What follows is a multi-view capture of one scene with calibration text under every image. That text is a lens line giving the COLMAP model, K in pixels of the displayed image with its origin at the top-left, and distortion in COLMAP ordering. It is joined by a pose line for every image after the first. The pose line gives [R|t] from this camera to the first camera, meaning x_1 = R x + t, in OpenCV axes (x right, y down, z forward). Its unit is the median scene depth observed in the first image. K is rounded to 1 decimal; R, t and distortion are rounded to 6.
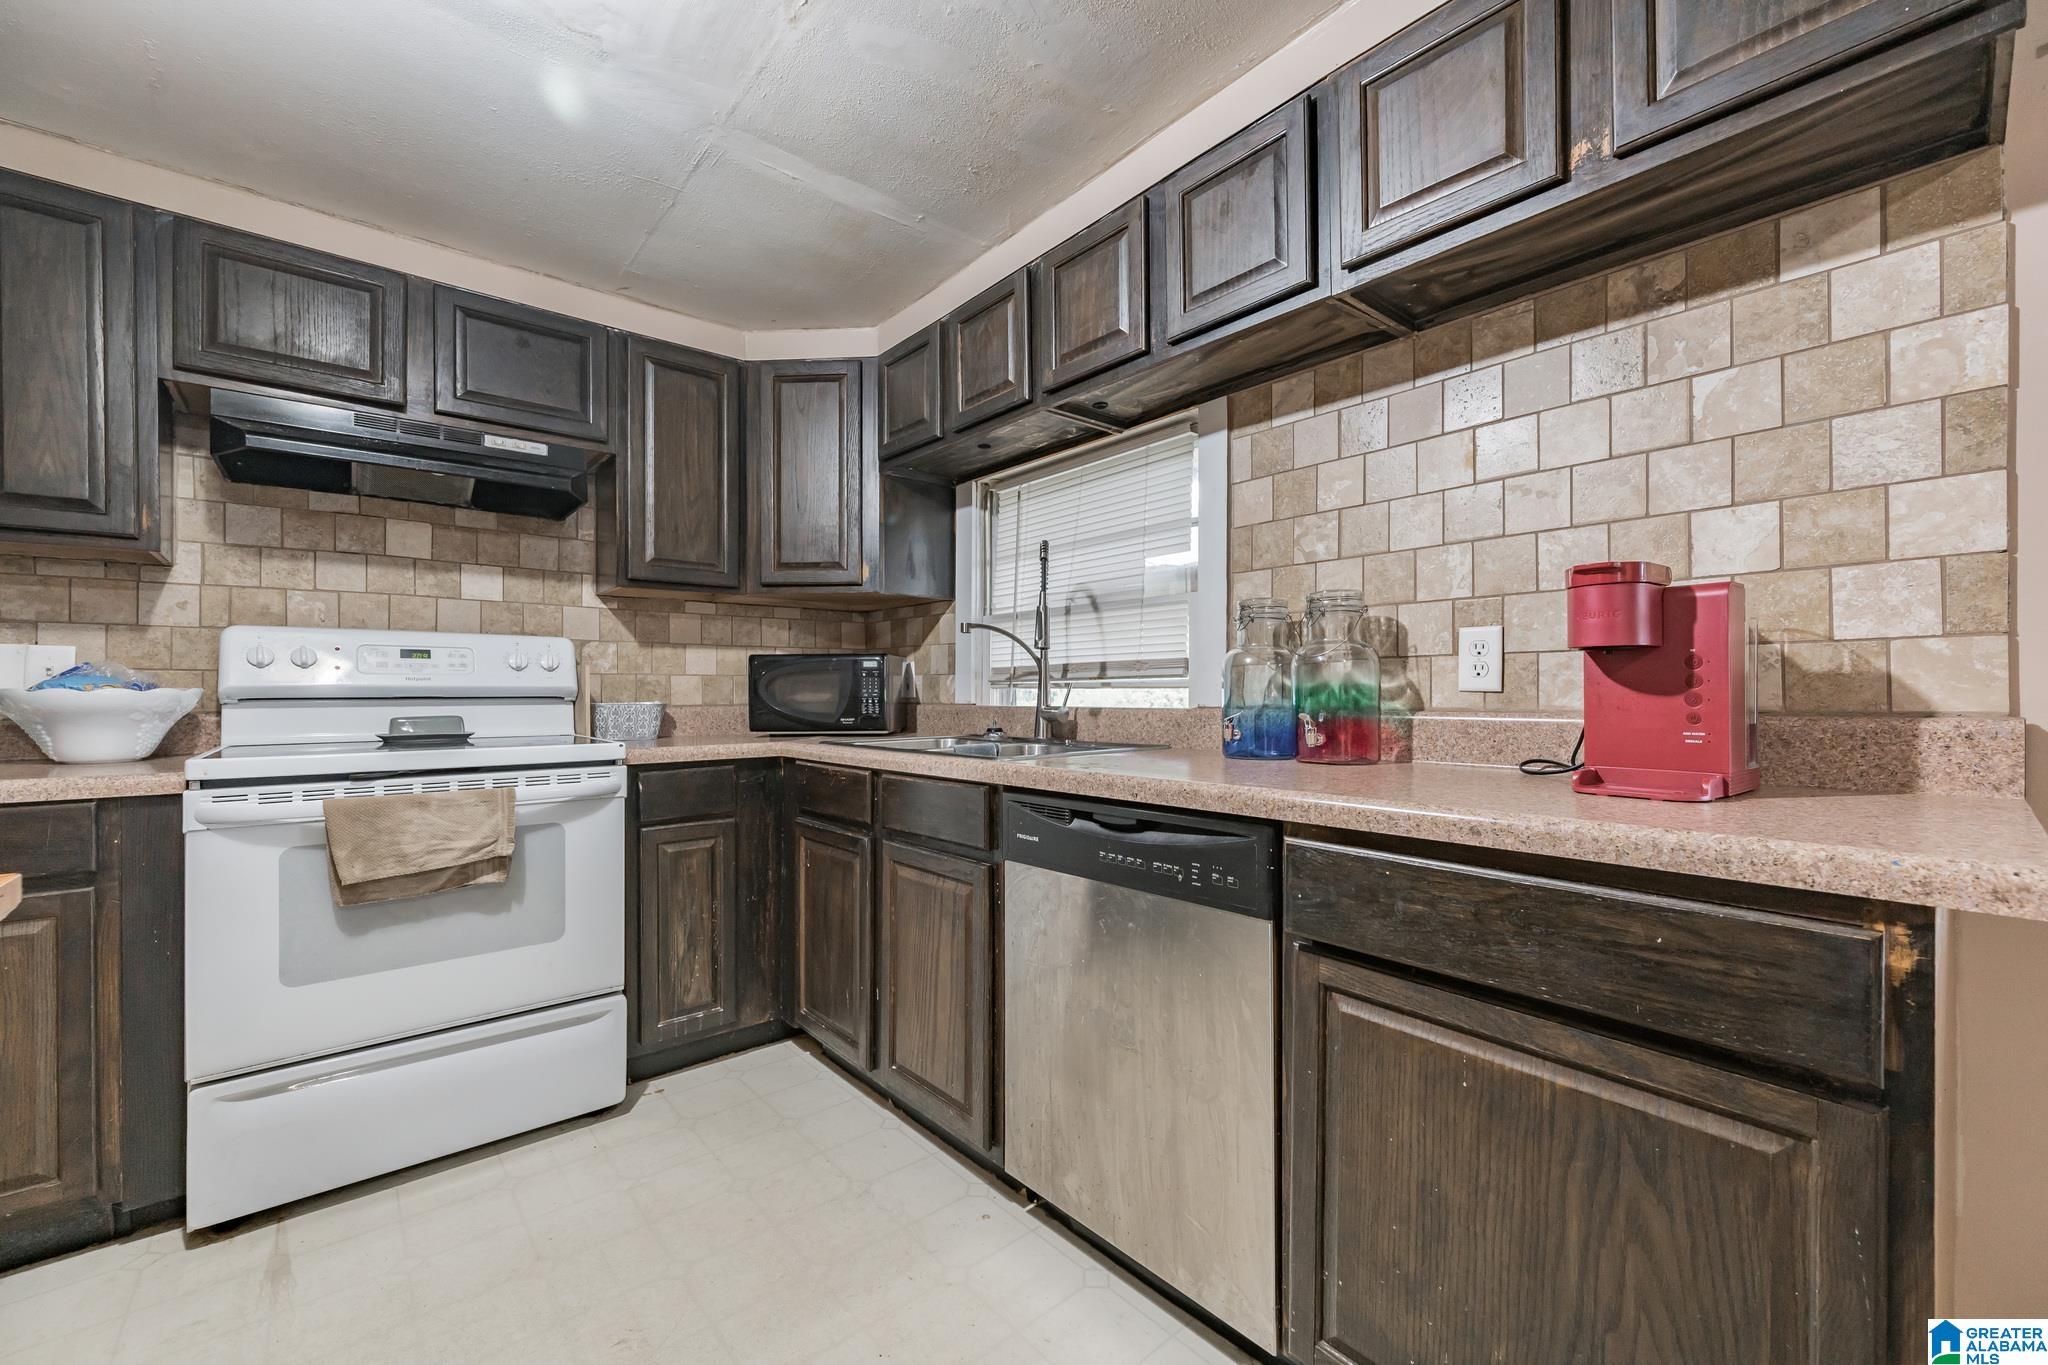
lens RADIAL K [[815.4, 0, 1027.8], [0, 815.4, 687.5], [0, 0, 1]] dist [0.004302, 0.000582]
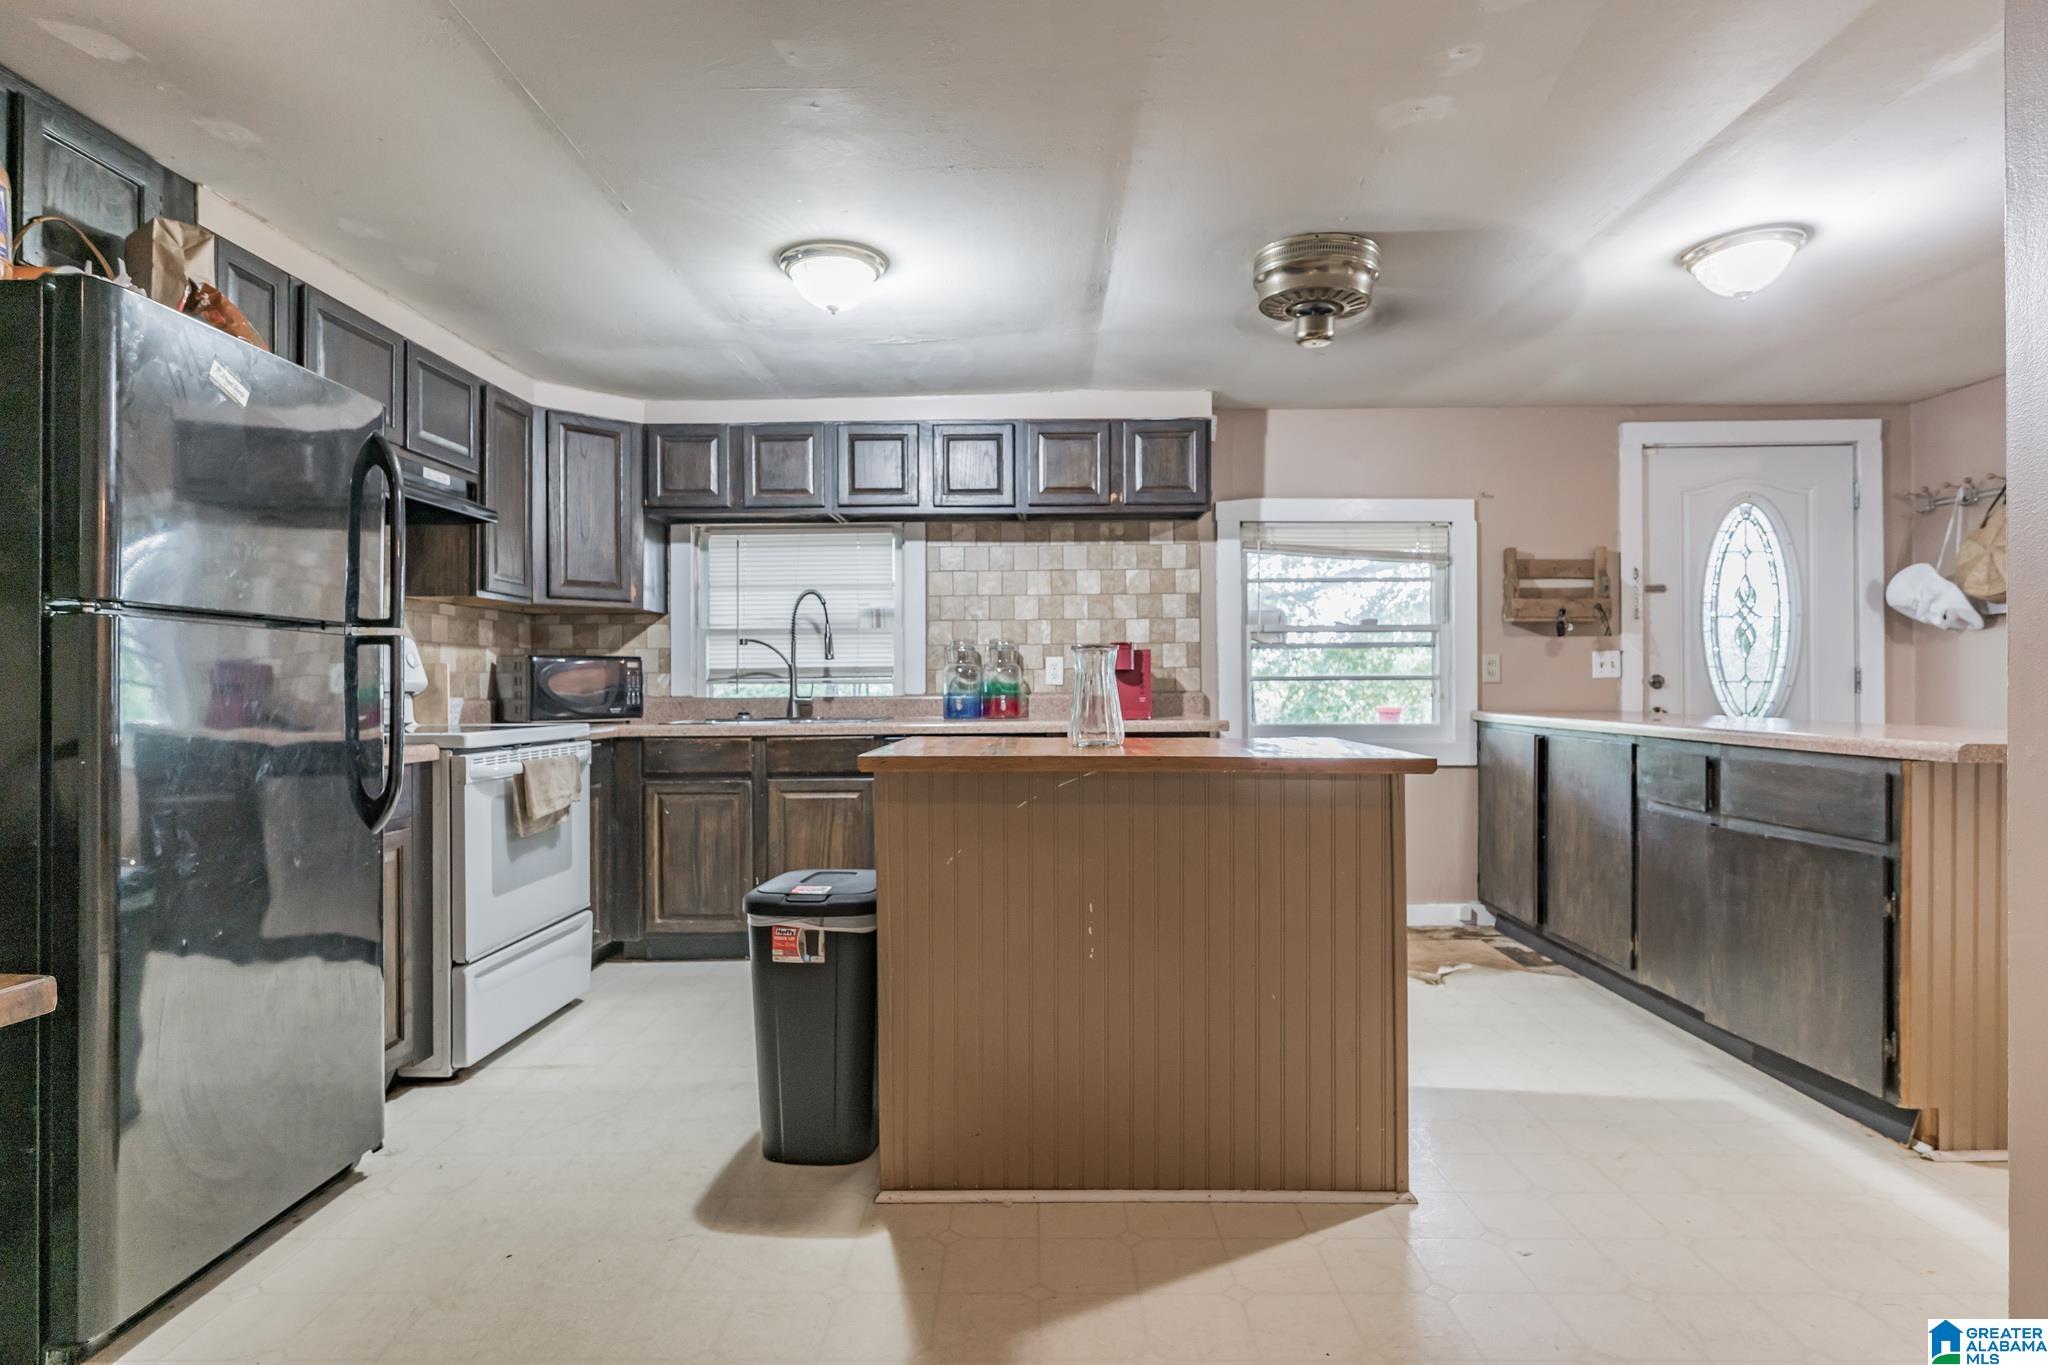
lens RADIAL K [[1052.4, 0, 1022.8], [0, 1052.4, 681.9], [0, 0, 1]] dist [-0.001148, -0.000017]
pose [[0.665089, 0.000599, 0.746764, -1.503186], [-0.000109, 1.000000, -0.000705, -0.001562], [-0.746764, 0.000388, 0.665089, -0.795615]]
